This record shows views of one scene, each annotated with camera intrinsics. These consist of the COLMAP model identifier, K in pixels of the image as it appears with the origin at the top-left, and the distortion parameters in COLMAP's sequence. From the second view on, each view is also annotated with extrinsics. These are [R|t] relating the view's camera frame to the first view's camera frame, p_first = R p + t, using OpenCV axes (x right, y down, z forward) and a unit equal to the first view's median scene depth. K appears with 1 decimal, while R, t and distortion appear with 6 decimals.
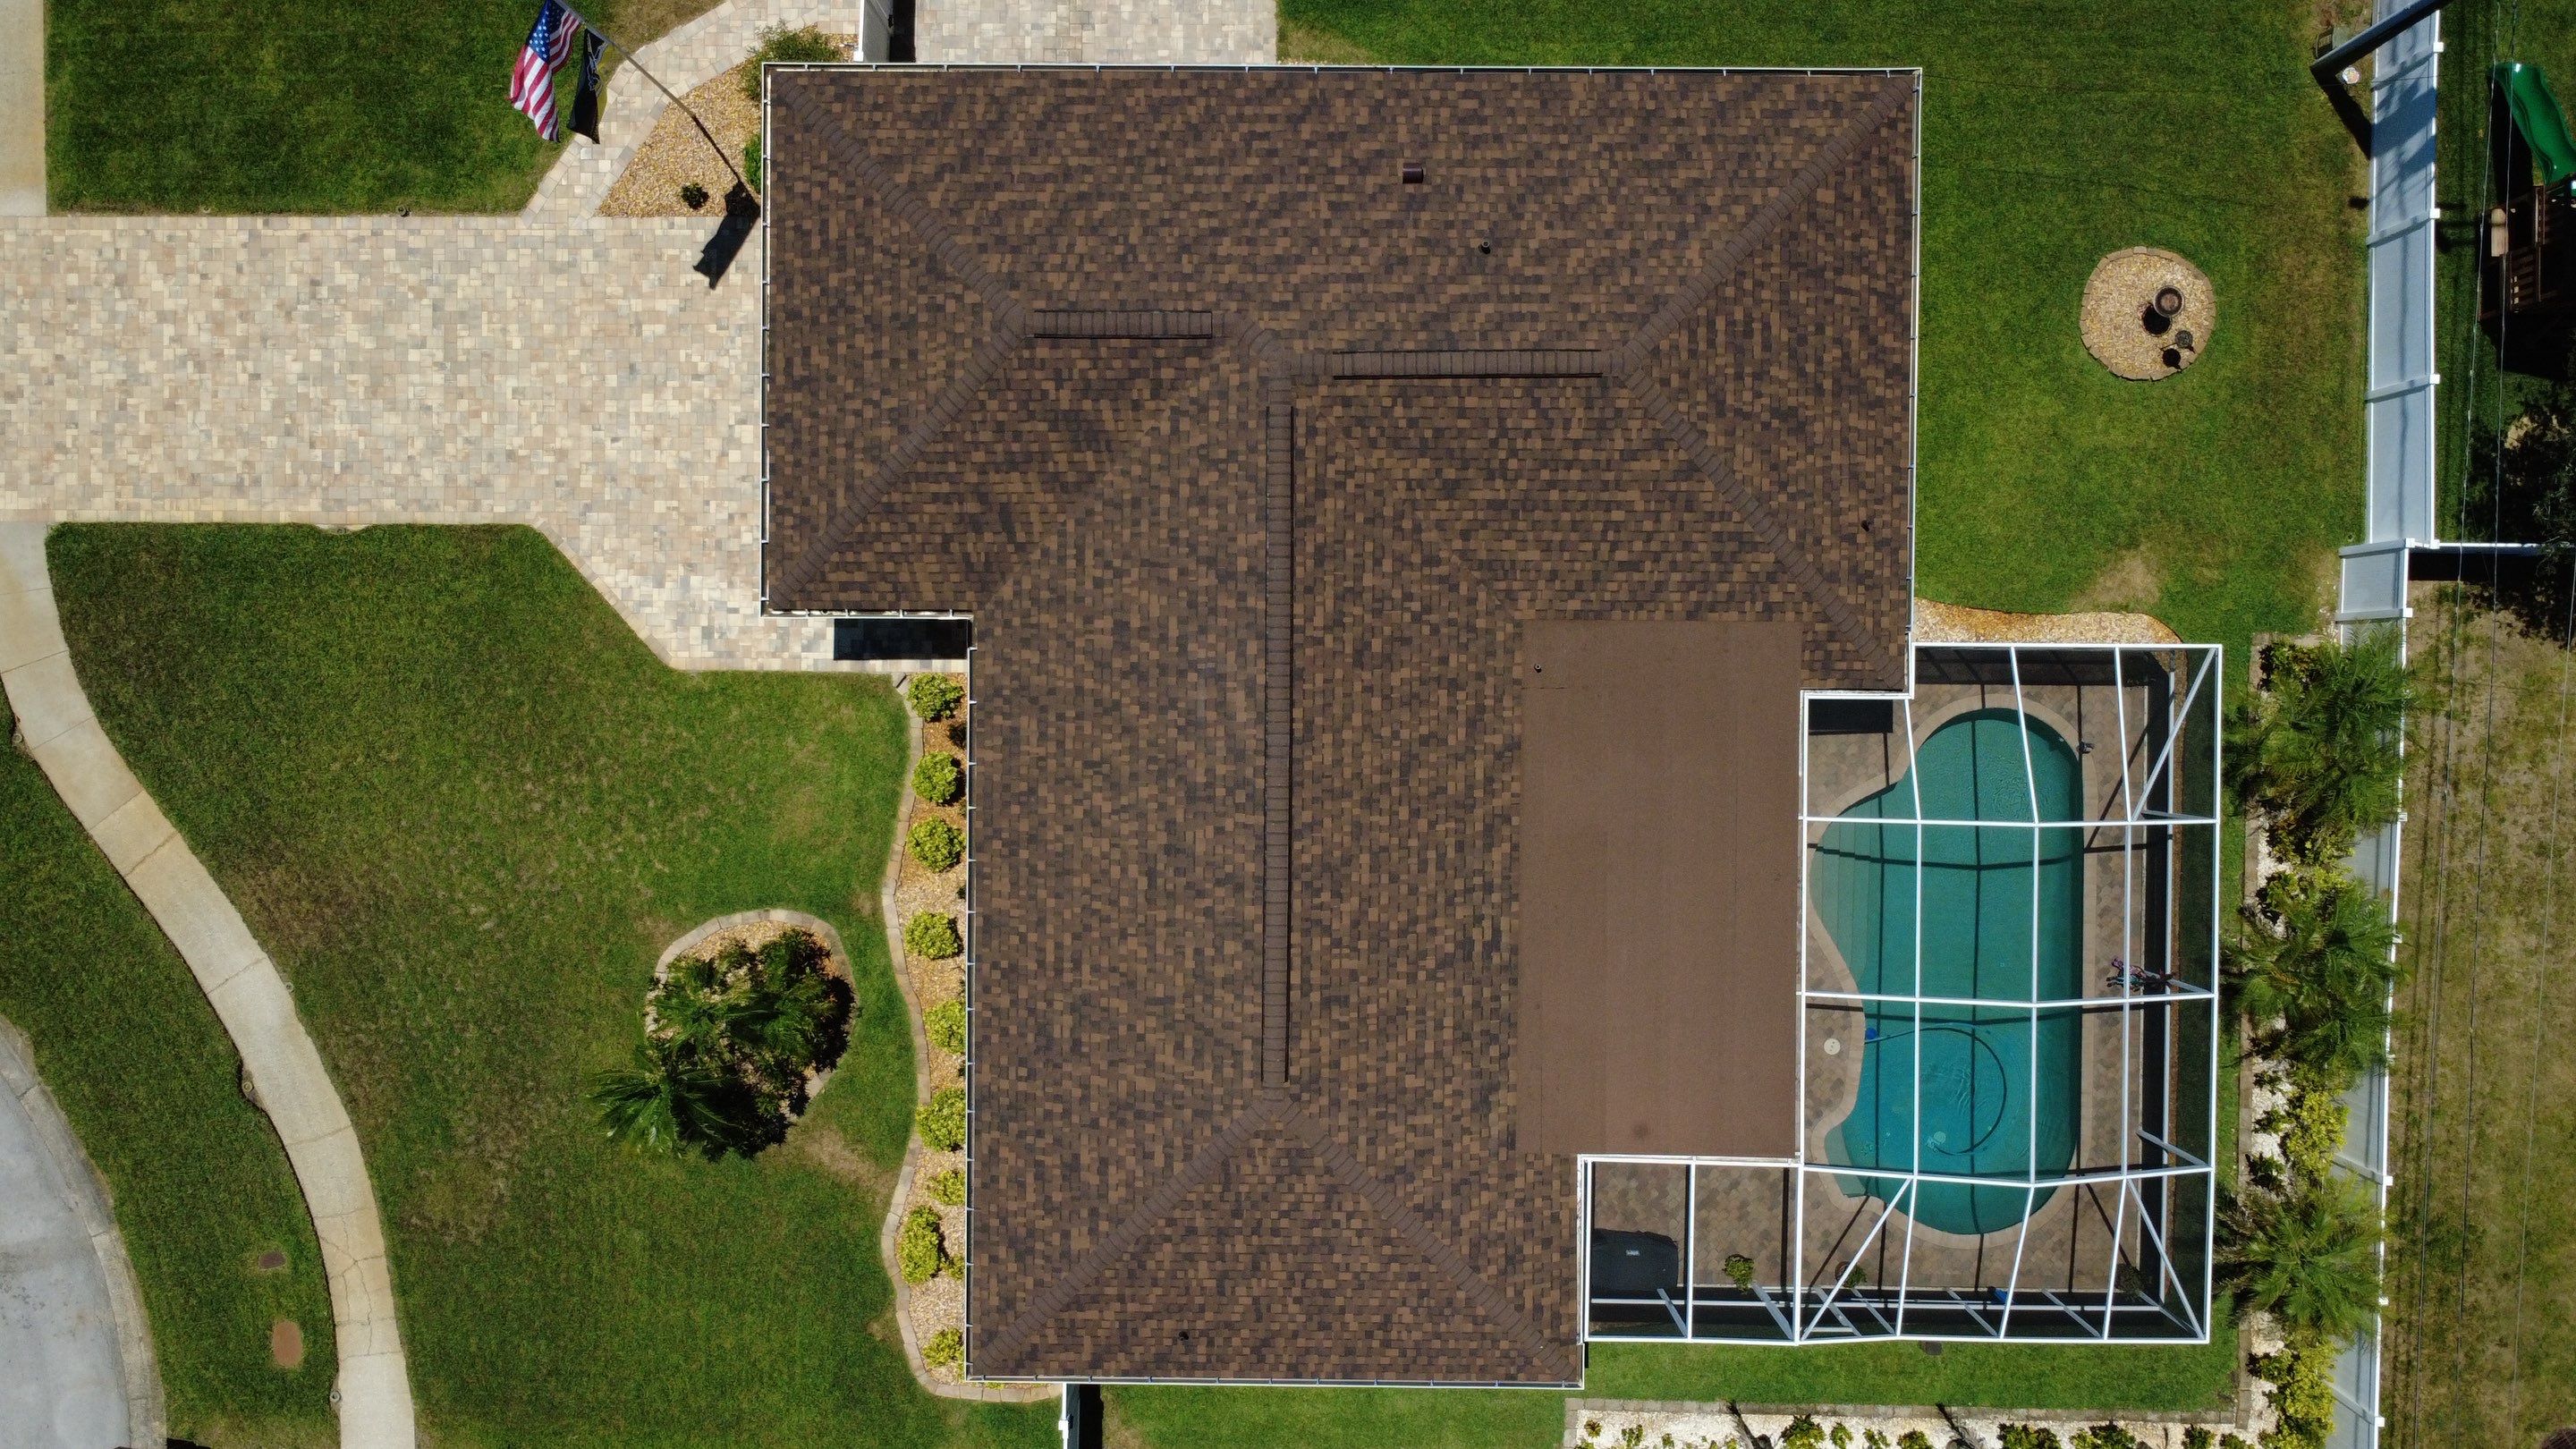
lens RADIAL K [[1877.5, 0, 1285.2], [0, 1877.5, 722.1], [0, 0, 1]] dist [-0.003056, 0.004975]
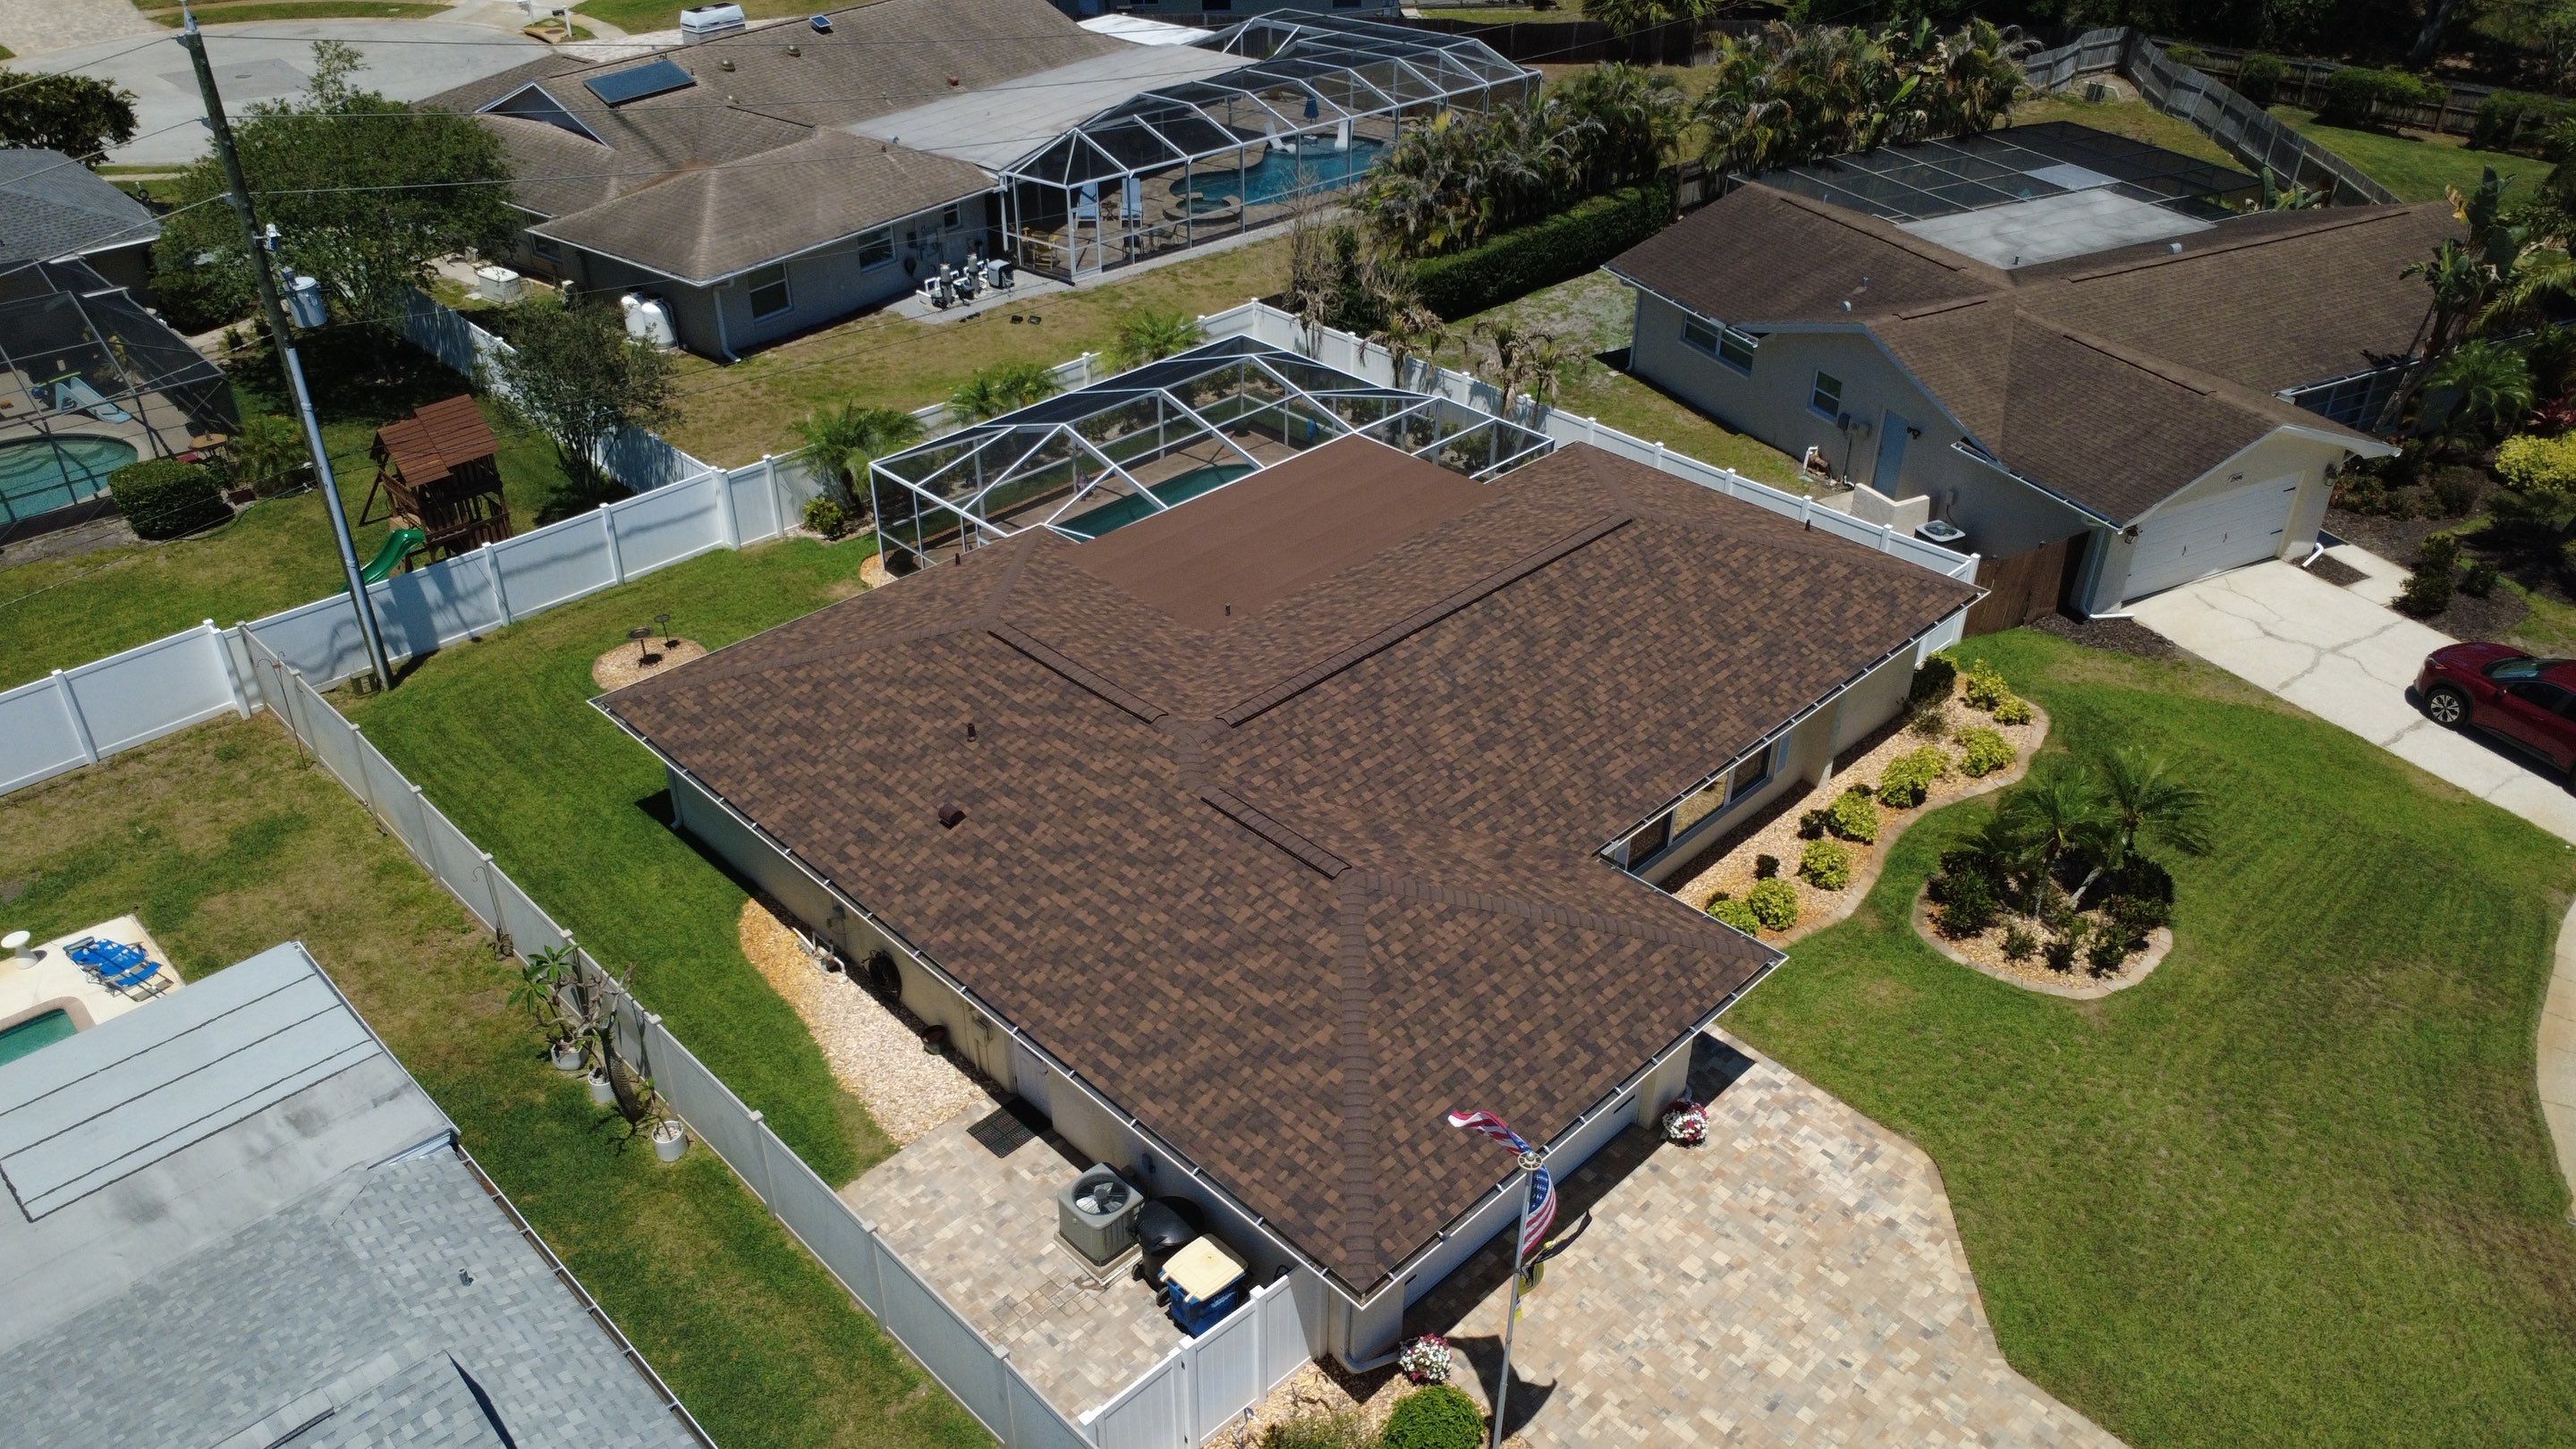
lens RADIAL K [[1877.5, 0, 1281.3], [0, 1877.5, 716.2], [0, 0, 1]] dist [-0.003056, 0.004975]
pose [[-0.708095, -0.373008, 0.599556, -0.583925], [0.705960, -0.391931, 0.589925, -0.685957], [0.014938, 0.840985, 0.540853, 0.408004]]
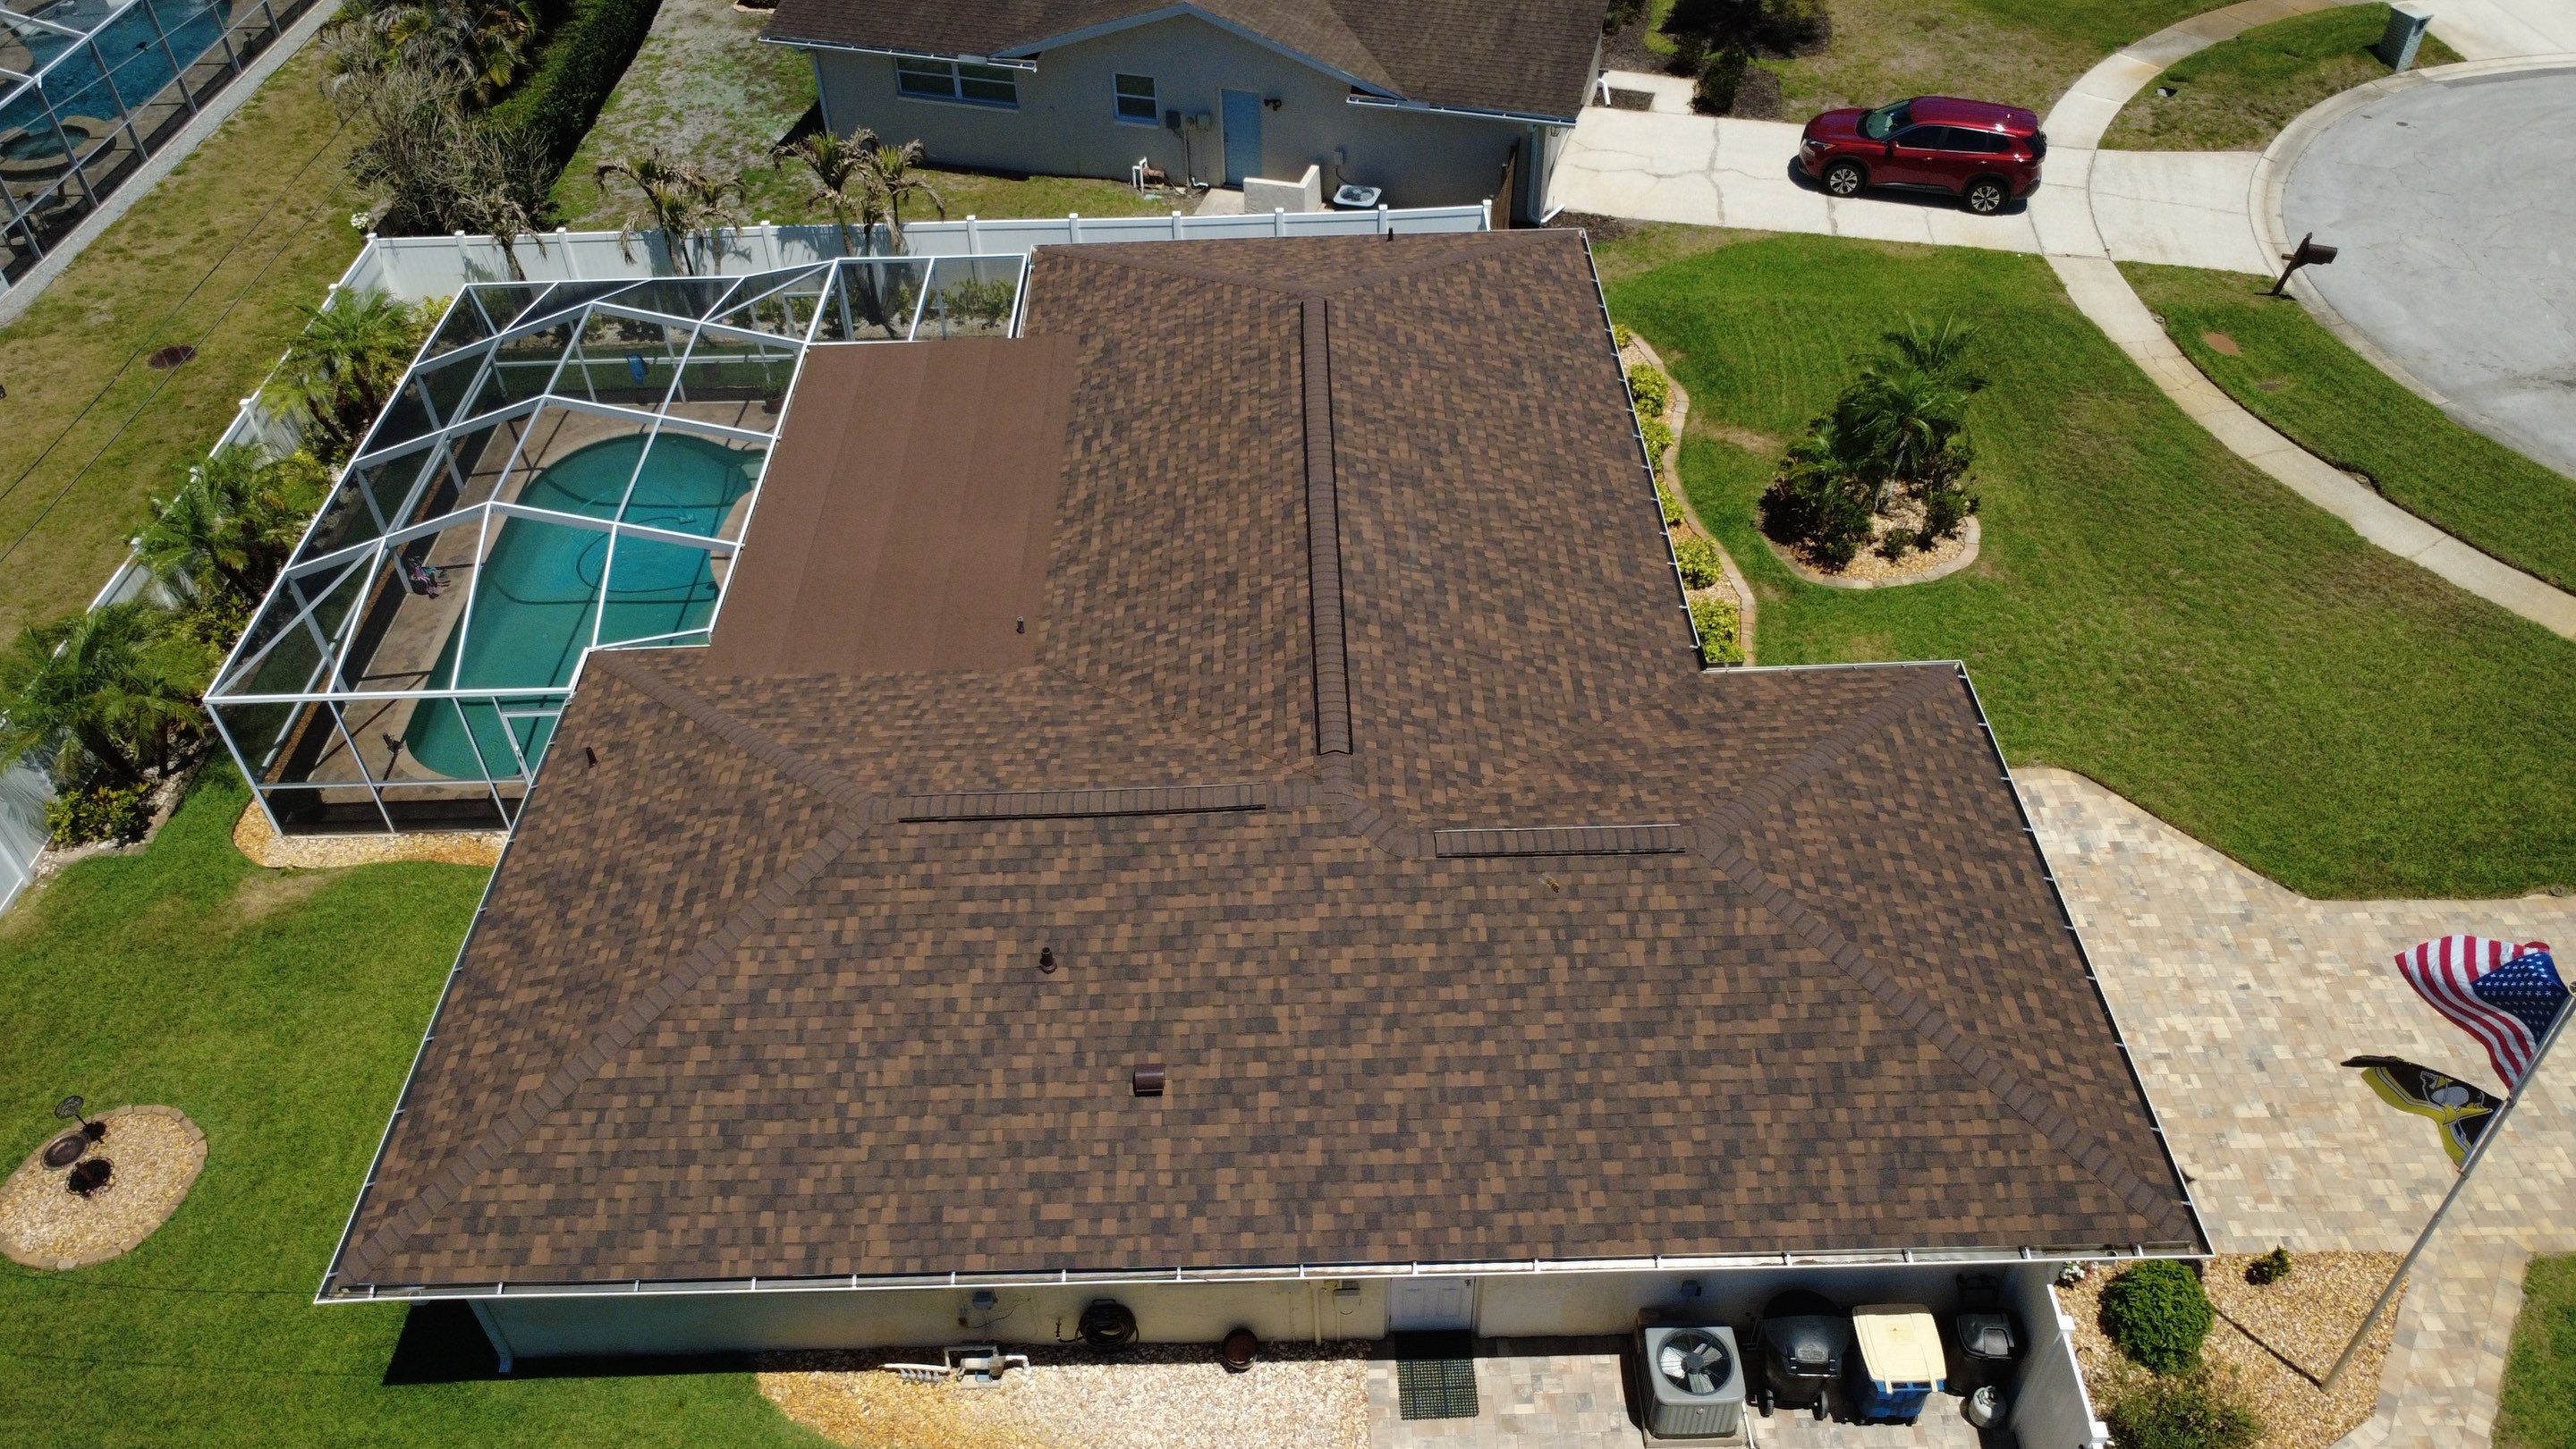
lens RADIAL K [[1877.5, 0, 1282.6], [0, 1877.5, 718.2], [0, 0, 1]] dist [-0.003056, 0.004975]
pose [[-0.999298, 0.036885, 0.006493, 0.011743], [-0.020377, -0.680934, 0.732062, -0.649831], [0.031424, 0.731416, 0.681207, 0.437130]]
